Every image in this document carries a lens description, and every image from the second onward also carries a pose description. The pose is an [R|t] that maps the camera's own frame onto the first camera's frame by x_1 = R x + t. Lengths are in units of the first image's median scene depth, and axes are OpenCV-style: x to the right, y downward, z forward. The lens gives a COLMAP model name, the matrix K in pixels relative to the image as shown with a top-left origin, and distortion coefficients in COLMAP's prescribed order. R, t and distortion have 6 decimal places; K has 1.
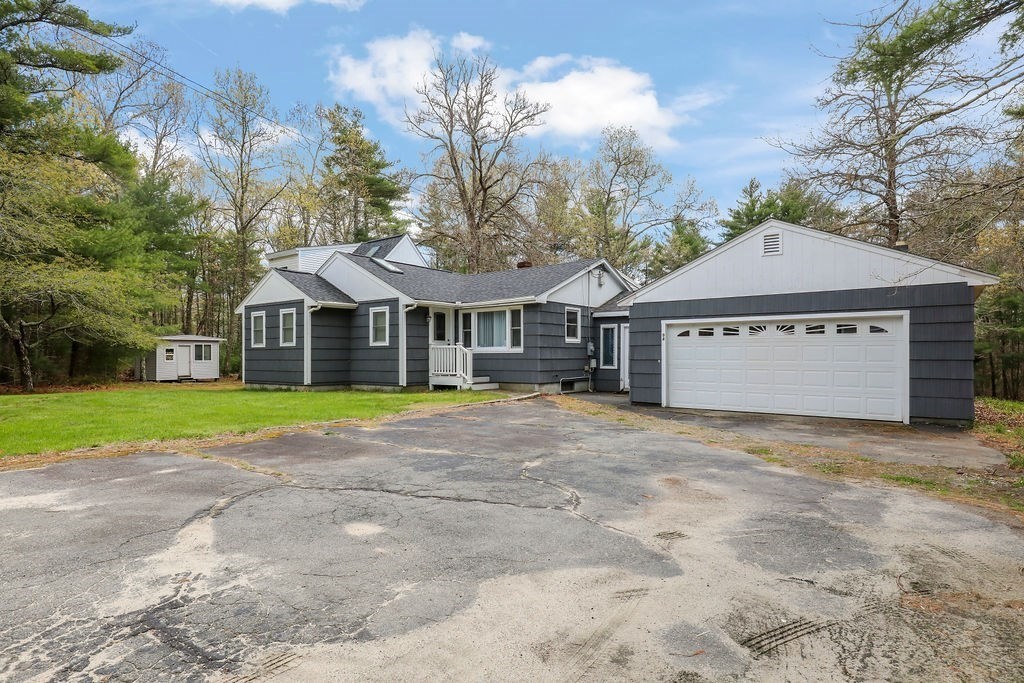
lens RADIAL K [[552.0, 0, 512.5], [0, 552.0, 362.4], [0, 0, 1]] dist [0.001476, 0.000060]
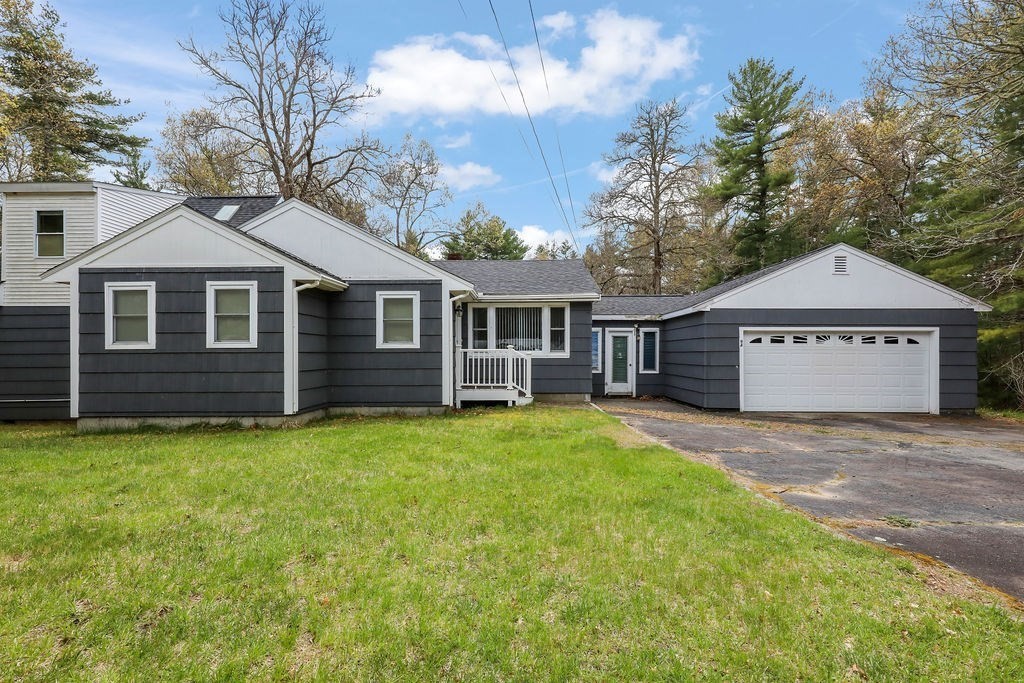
lens RADIAL K [[469.8, 0, 508.5], [0, 469.8, 356.1], [0, 0, 1]] dist [-0.002076, -0.000391]
pose [[0.800385, -0.002167, 0.599483, -0.501647], [0.006062, 0.999972, -0.004479, -0.018008], [-0.599456, 0.007219, 0.800375, 0.476241]]
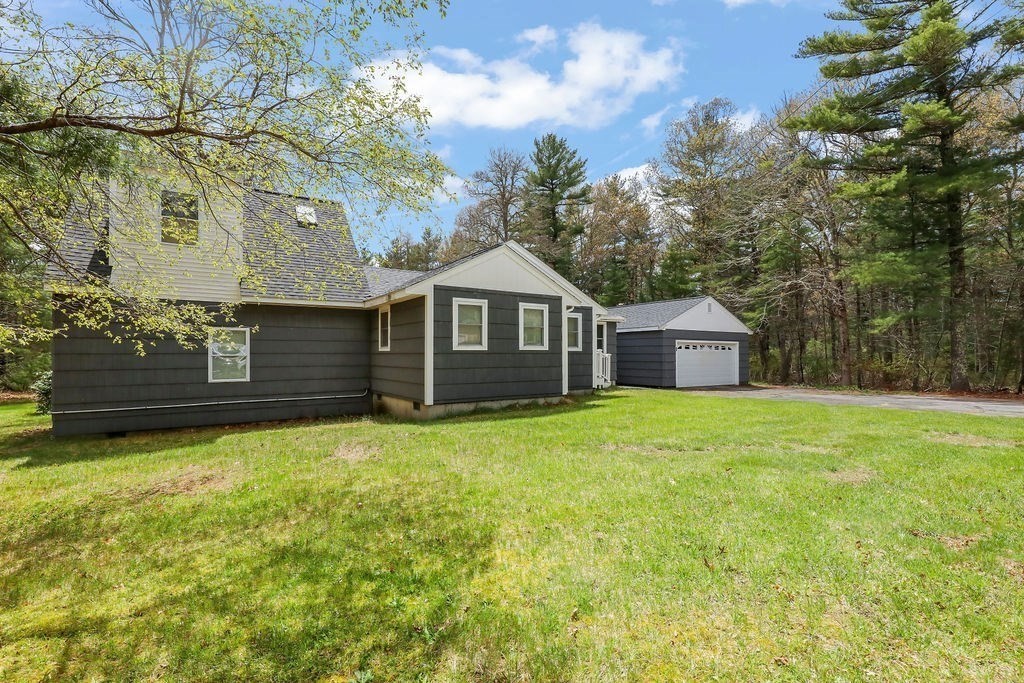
lens RADIAL K [[469.8, 0, 508.5], [0, 469.8, 356.1], [0, 0, 1]] dist [-0.002076, -0.000391]
pose [[0.318657, -0.000937, 0.947870, -1.150027], [0.007398, 0.999972, -0.001499, -0.020743], [-0.947841, 0.007490, 0.318654, 0.873106]]
